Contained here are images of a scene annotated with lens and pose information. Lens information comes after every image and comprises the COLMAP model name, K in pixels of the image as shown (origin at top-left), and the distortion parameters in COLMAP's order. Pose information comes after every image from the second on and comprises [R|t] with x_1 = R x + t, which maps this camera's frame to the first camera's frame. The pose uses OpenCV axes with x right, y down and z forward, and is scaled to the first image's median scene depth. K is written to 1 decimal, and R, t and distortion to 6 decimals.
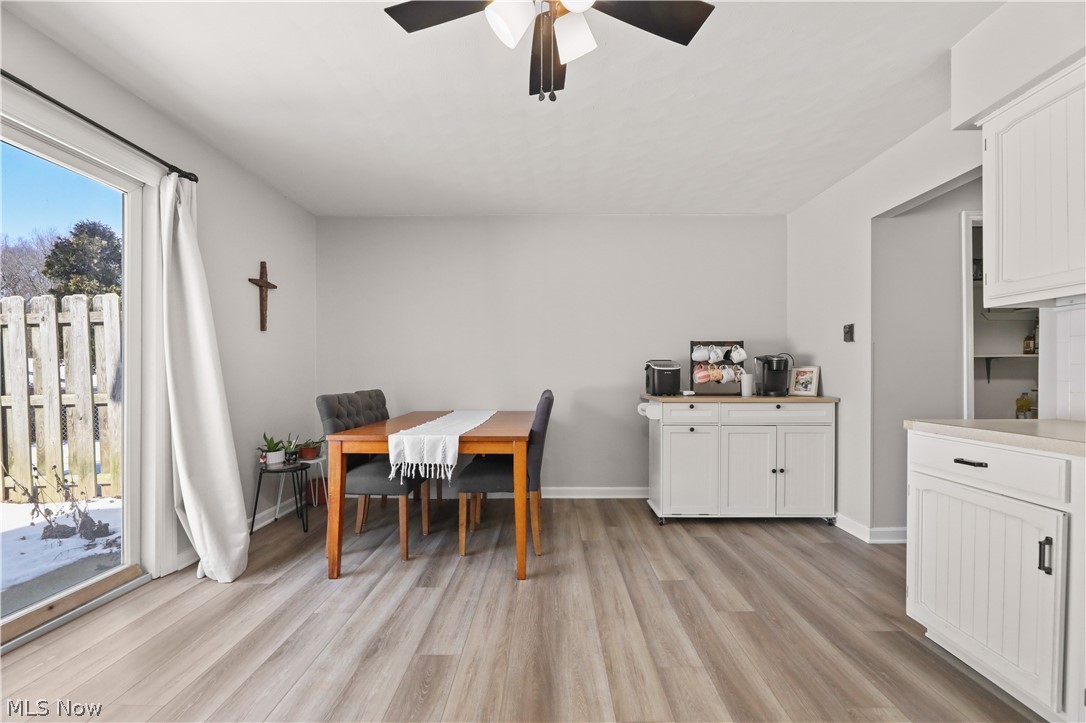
lens RADIAL K [[447.9, 0, 549.7], [0, 447.9, 374.5], [0, 0, 1]] dist [-0.002763, -0.000282]
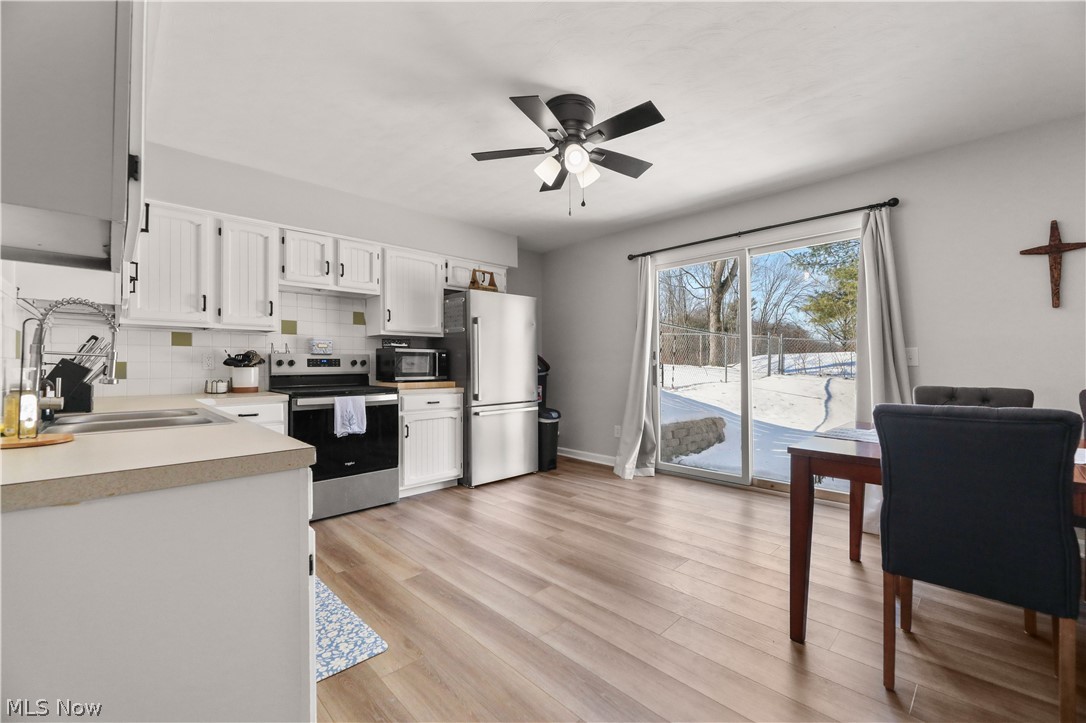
lens RADIAL K [[439.4, 0, 541.2], [0, 439.4, 359.8], [0, 0, 1]] dist [-0.001245, -0.003139]
pose [[-0.716607, -0.003687, -0.697467, 0.667048], [0.005934, 0.999918, -0.011383, -0.001388], [0.697452, -0.012296, -0.716526, 1.095164]]
